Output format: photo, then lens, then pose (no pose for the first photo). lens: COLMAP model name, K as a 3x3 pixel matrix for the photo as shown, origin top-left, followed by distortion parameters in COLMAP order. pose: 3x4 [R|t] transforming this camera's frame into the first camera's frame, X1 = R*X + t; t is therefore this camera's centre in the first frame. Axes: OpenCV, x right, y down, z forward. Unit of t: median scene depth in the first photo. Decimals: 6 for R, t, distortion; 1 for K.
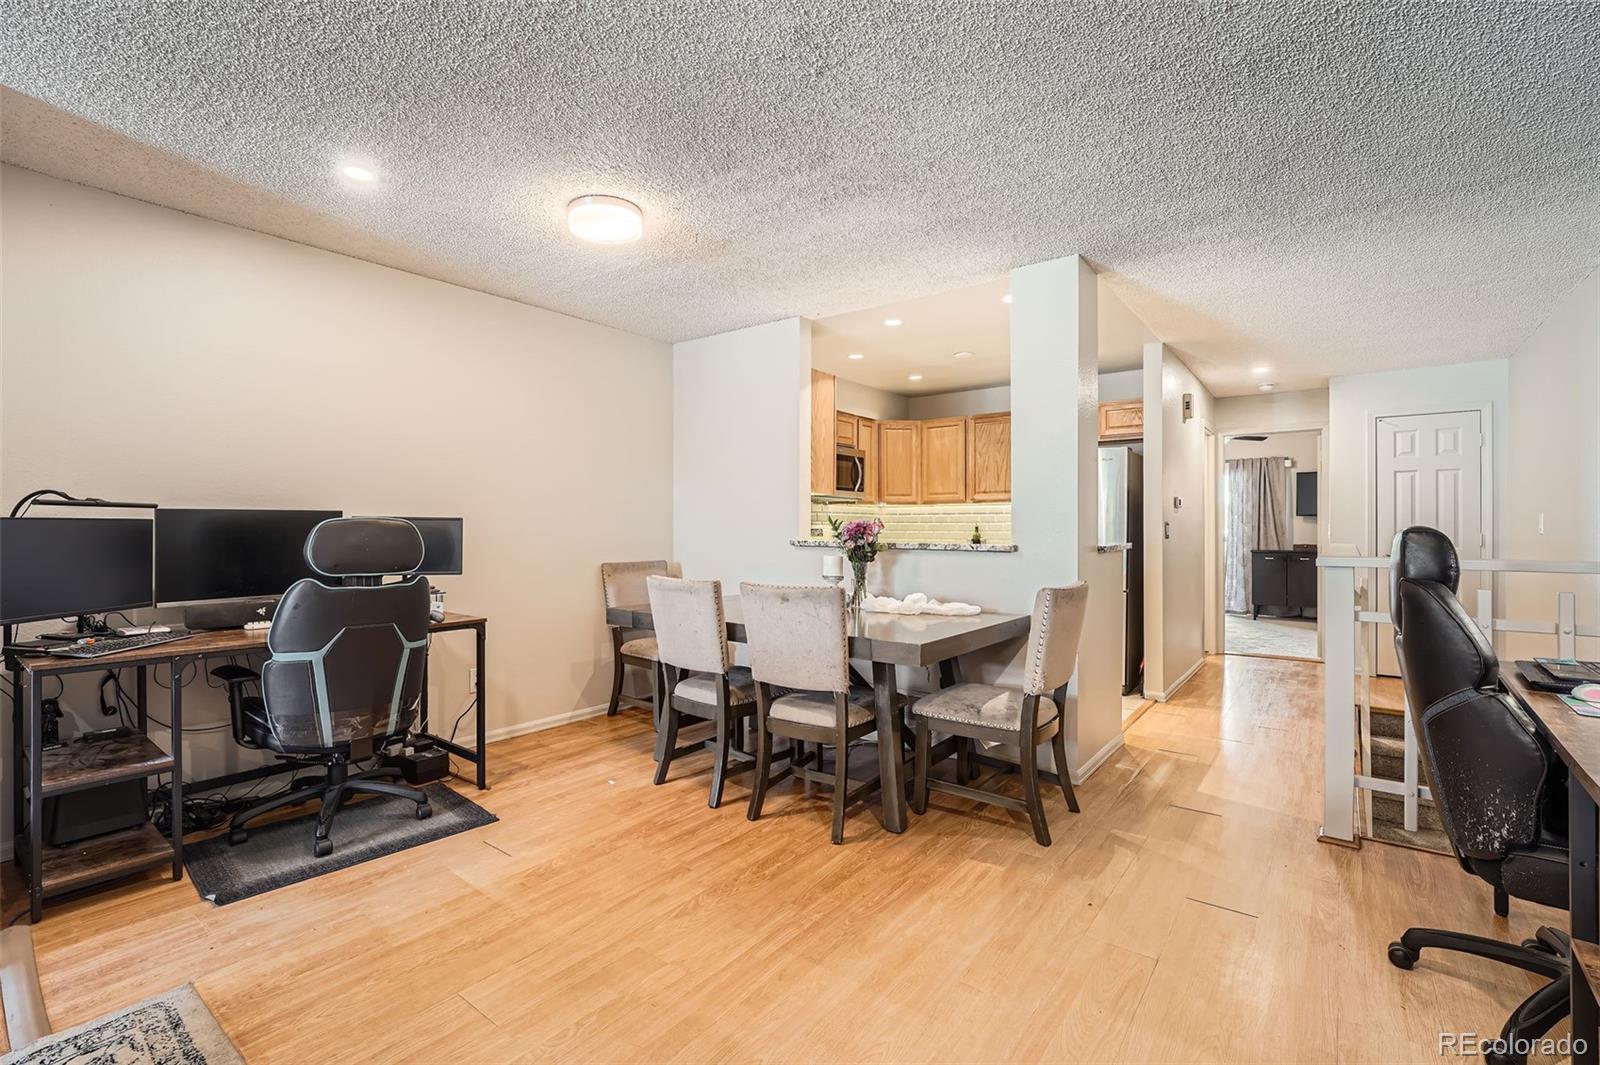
lens RADIAL K [[707.0, 0, 809.1], [0, 707.0, 531.9], [0, 0, 1]] dist [0.000560, -0.000361]
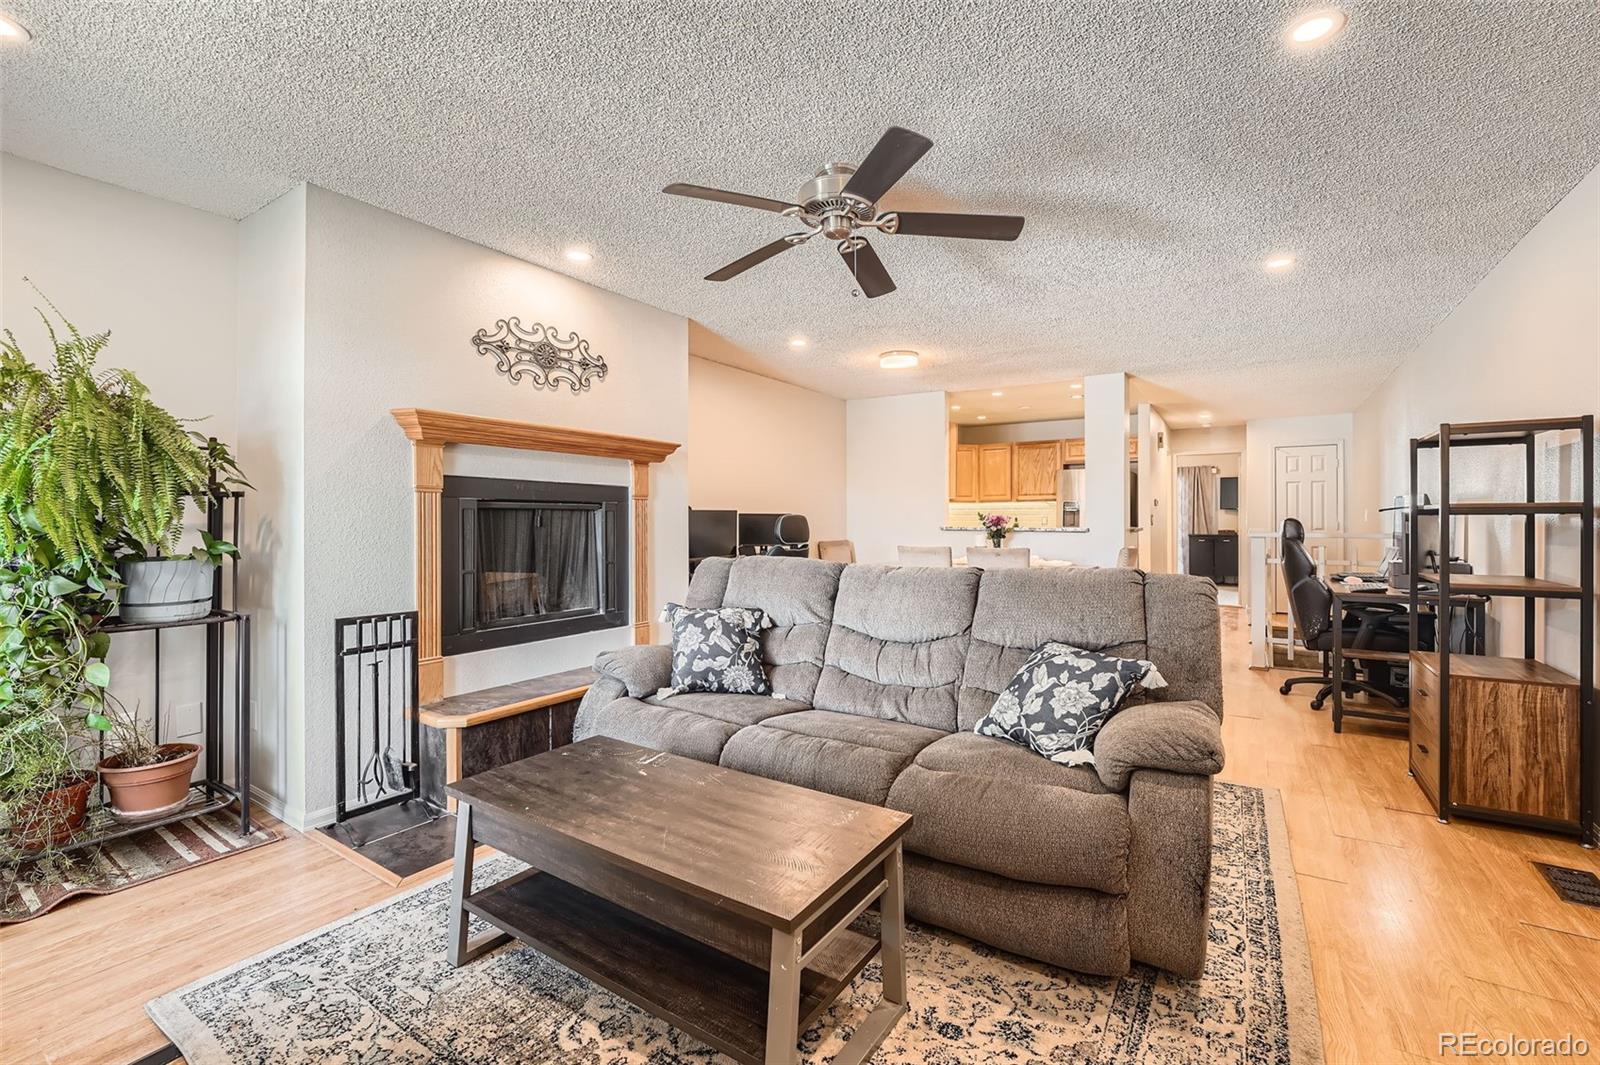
lens RADIAL K [[692.1, 0, 799.2], [0, 692.1, 525.2], [0, 0, 1]] dist [-0.001391, -0.000076]
pose [[0.997450, -0.003101, 0.071298, -0.343592], [0.002887, 0.999991, 0.003103, 0.001902], [-0.071307, -0.002889, 0.997450, -0.431771]]
